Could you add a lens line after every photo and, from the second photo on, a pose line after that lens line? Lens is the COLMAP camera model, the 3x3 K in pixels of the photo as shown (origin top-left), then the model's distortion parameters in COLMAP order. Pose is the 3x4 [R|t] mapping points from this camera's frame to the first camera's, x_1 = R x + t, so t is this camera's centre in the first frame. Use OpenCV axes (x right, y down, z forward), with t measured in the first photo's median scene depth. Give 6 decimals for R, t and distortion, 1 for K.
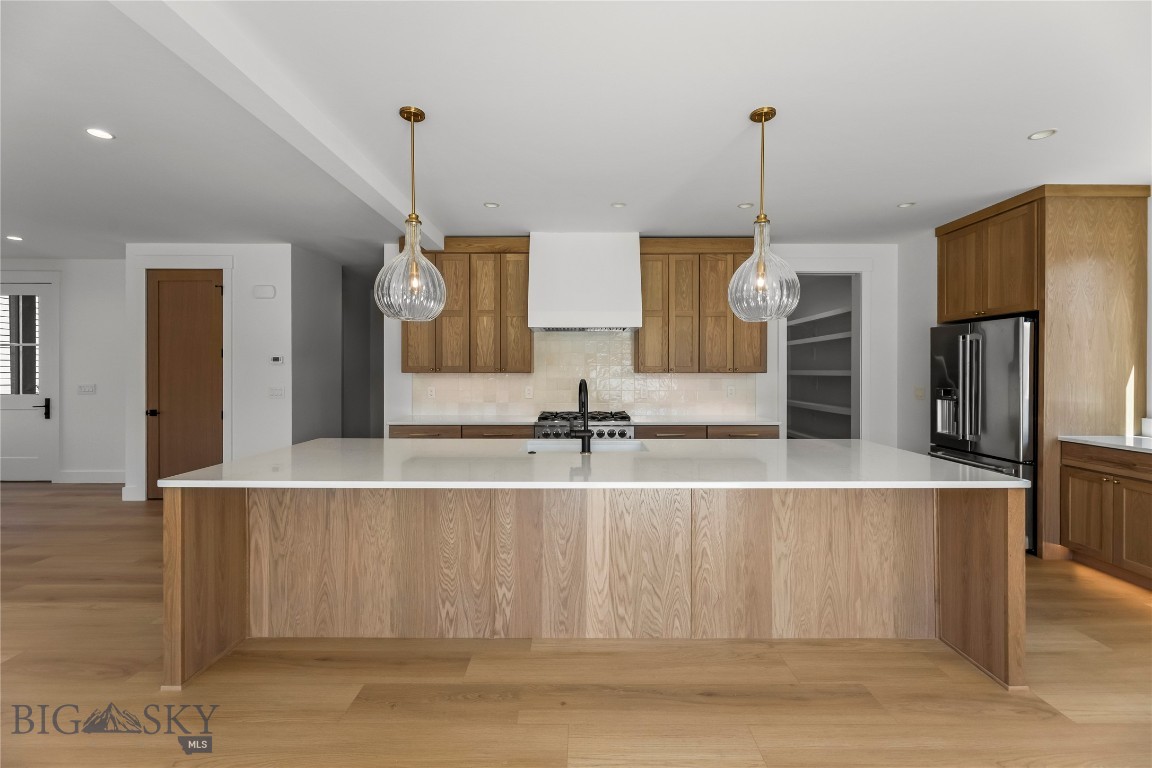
lens RADIAL K [[469.3, 0, 578.7], [0, 469.3, 372.4], [0, 0, 1]] dist [-0.000700, -0.000083]
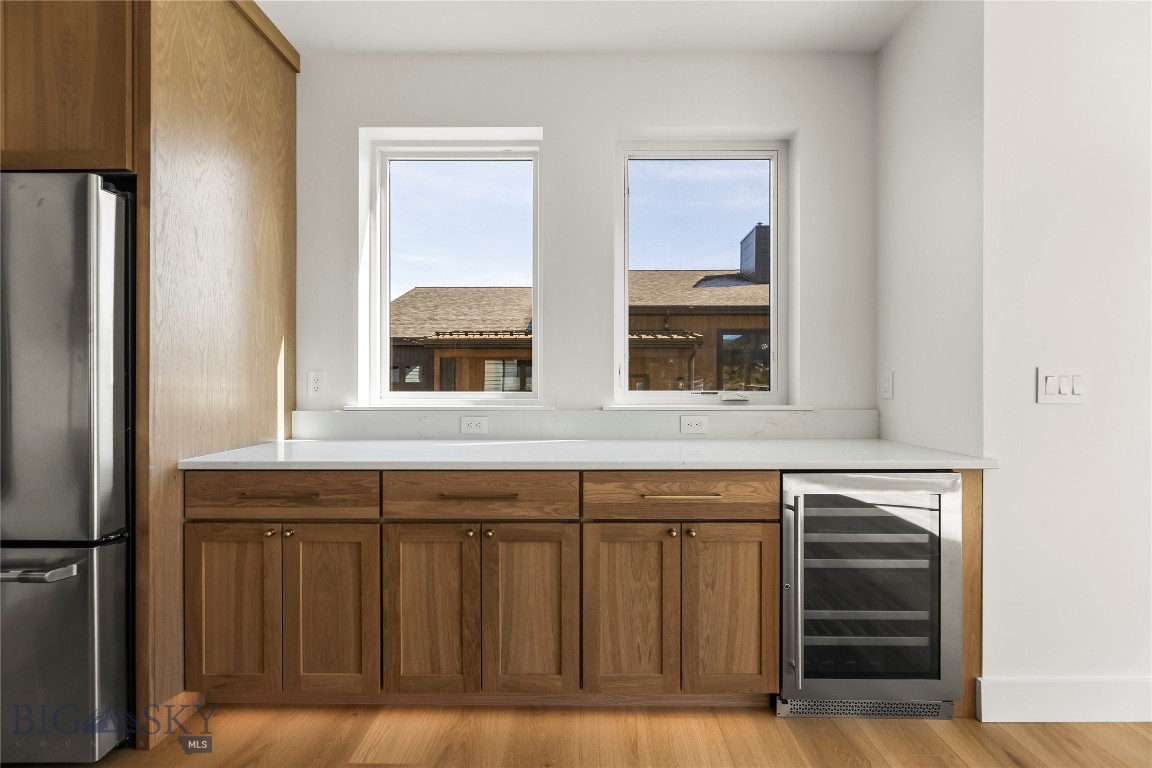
lens RADIAL K [[467.3, 0, 584.3], [0, 467.3, 386.1], [0, 0, 1]] dist [-0.002705, -0.000065]
pose [[0.002028, -0.004766, 0.999987, 0.559436], [0.003148, 0.999984, 0.004760, 0.060688], [-0.999993, 0.003139, 0.002043, 0.594376]]
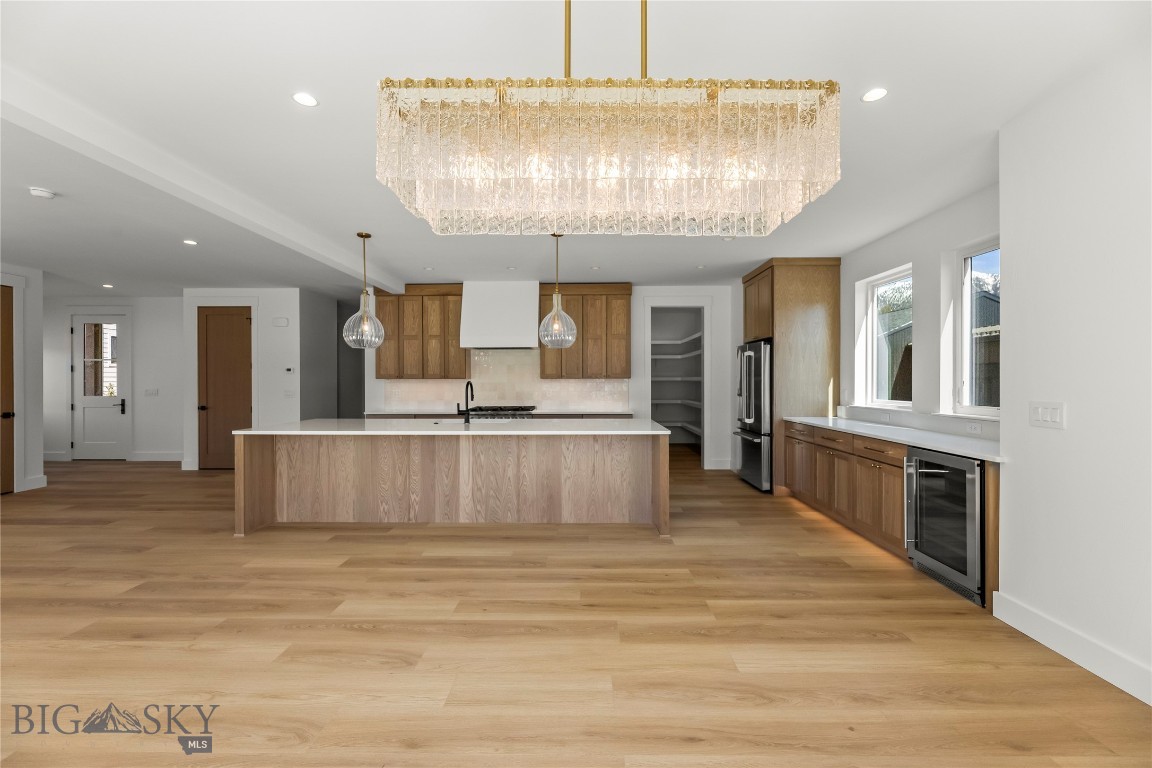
lens RADIAL K [[462.2, 0, 576.0], [0, 462.2, 384.0], [0, 0, 1]] dist [0.000041, 0.000009]
pose [[0.999892, -0.002616, -0.014430, 0.349249], [0.002686, 0.999985, 0.004820, 0.014447], [0.014417, -0.004858, 0.999884, -0.554000]]
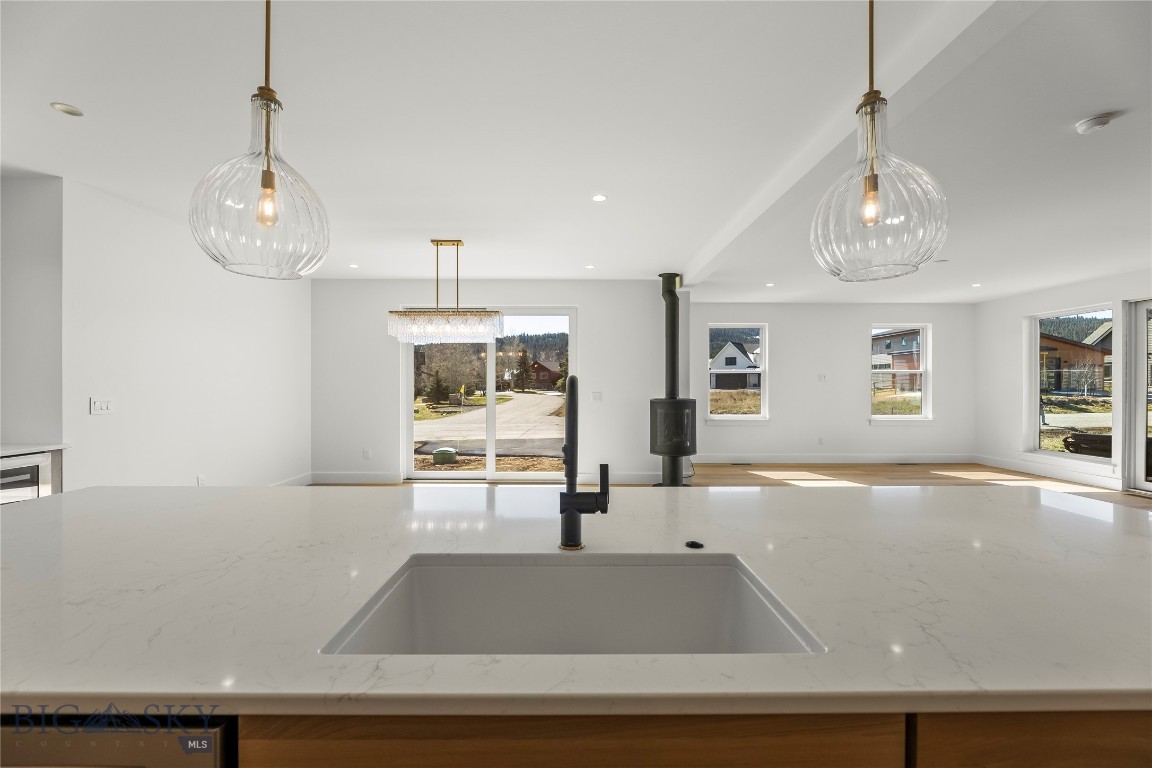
lens RADIAL K [[467.3, 0, 584.3], [0, 467.3, 386.1], [0, 0, 1]] dist [-0.002705, -0.000065]
pose [[-0.999956, -0.003511, -0.008668, -0.010806], [-0.003539, 0.999988, 0.003257, 0.014364], [0.008656, 0.003287, -0.999957, 1.137440]]
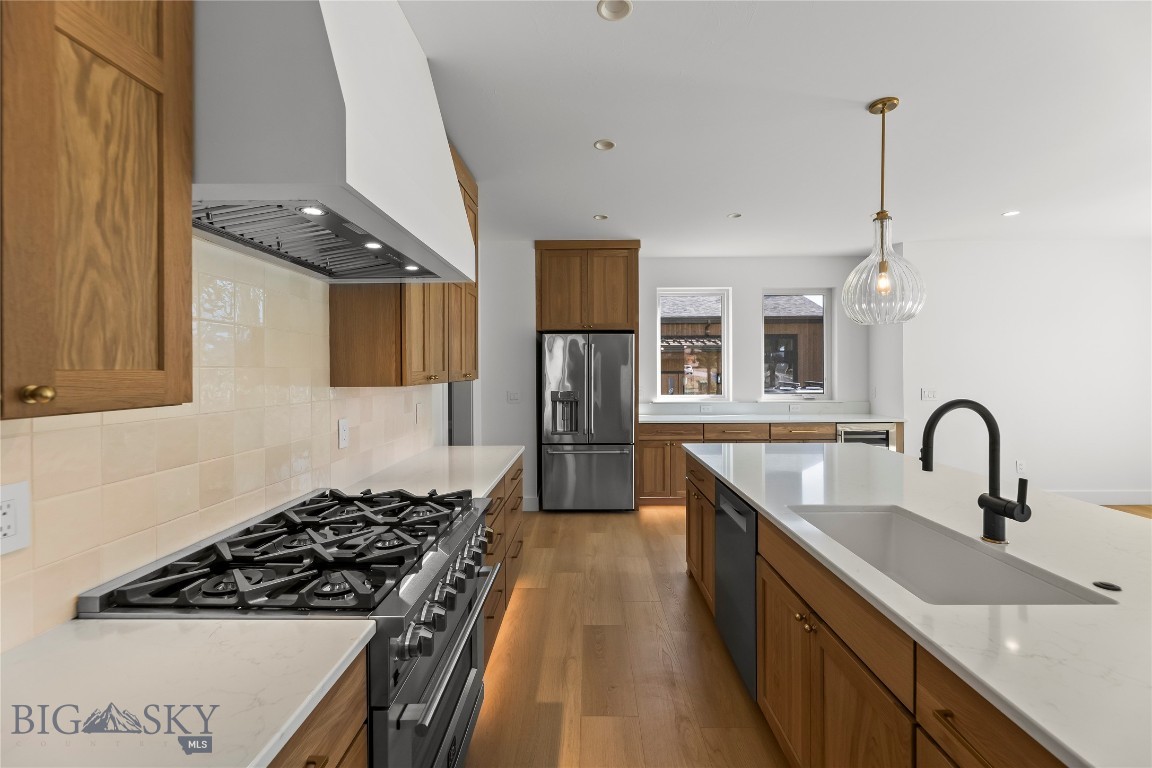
lens RADIAL K [[469.3, 0, 578.7], [0, 469.3, 372.4], [0, 0, 1]] dist [-0.000700, -0.000083]
pose [[0.014190, -0.003843, 0.999892, -0.394111], [0.007565, 0.999964, 0.003736, -0.016346], [-0.999871, 0.007512, 0.014219, 1.149423]]
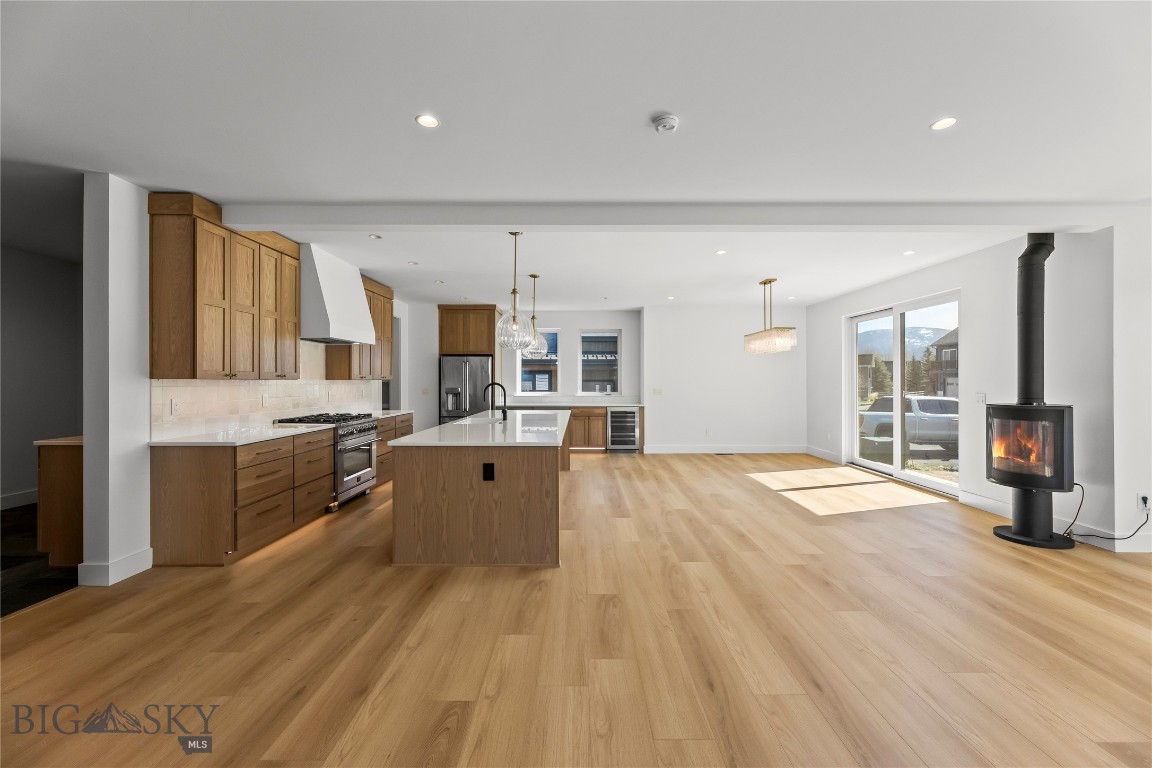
lens RADIAL K [[474.8, 0, 576.6], [0, 474.8, 379.7], [0, 0, 1]] dist [0.000387, 0.000028]
pose [[0.003831, 0.000952, 0.999992, -1.531133], [0.001204, 0.999999, -0.000957, 0.003608], [-0.999992, 0.001208, 0.003830, 0.549785]]
